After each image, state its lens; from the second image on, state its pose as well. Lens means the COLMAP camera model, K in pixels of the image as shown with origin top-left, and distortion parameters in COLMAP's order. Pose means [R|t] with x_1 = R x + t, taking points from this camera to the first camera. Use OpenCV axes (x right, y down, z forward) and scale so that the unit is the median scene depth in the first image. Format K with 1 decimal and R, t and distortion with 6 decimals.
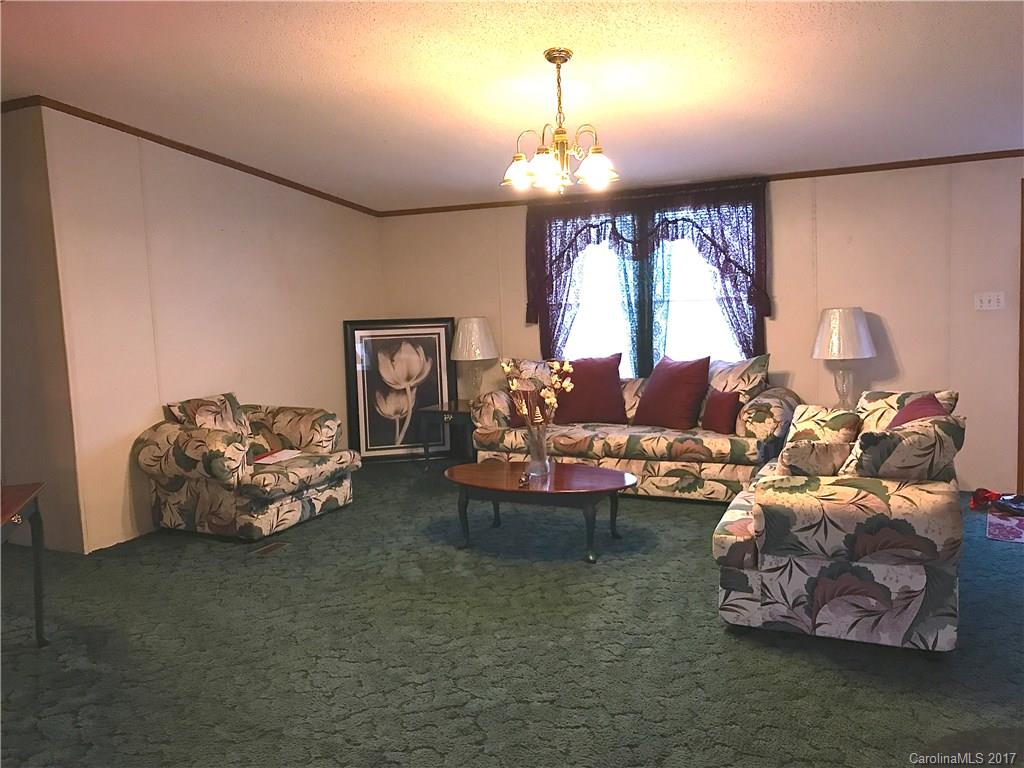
lens RADIAL K [[818.2, 0, 513.1], [0, 818.2, 382.2], [0, 0, 1]] dist [0.006608, -0.015175]
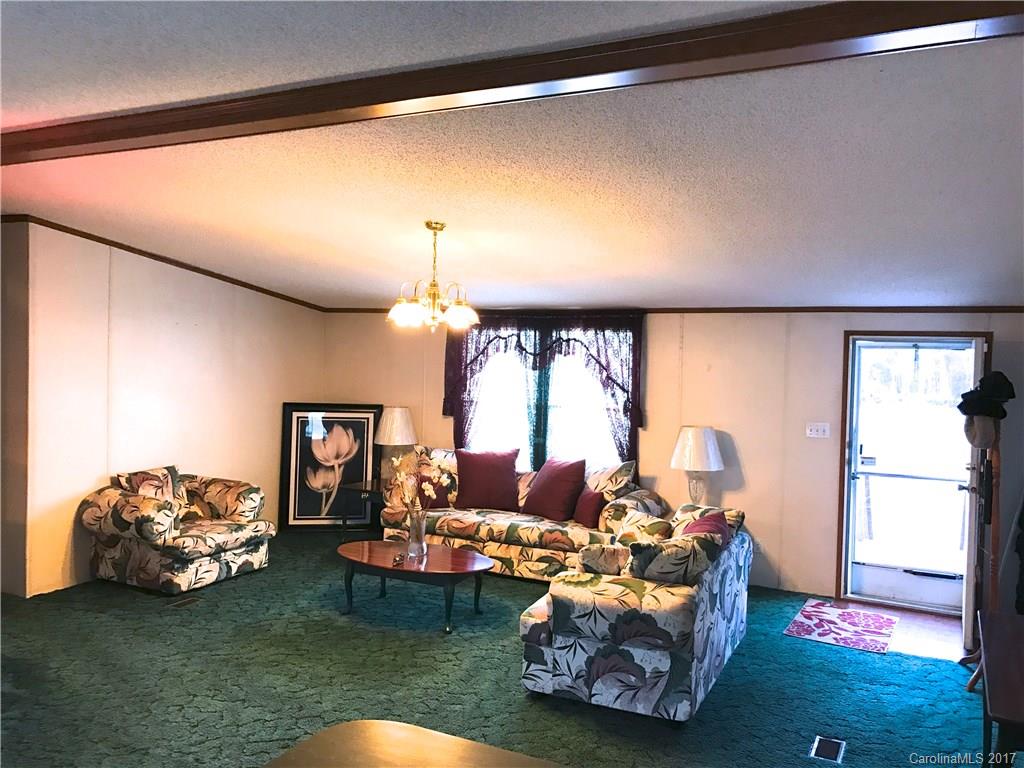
lens RADIAL K [[818.2, 0, 508.2], [0, 818.2, 387.2], [0, 0, 1]] dist [0.006608, -0.015175]
pose [[0.997817, 0.065948, 0.003614, 0.141075], [-0.065525, 0.995314, -0.071113, -0.051559], [-0.008287, 0.070721, 0.997462, -0.195367]]
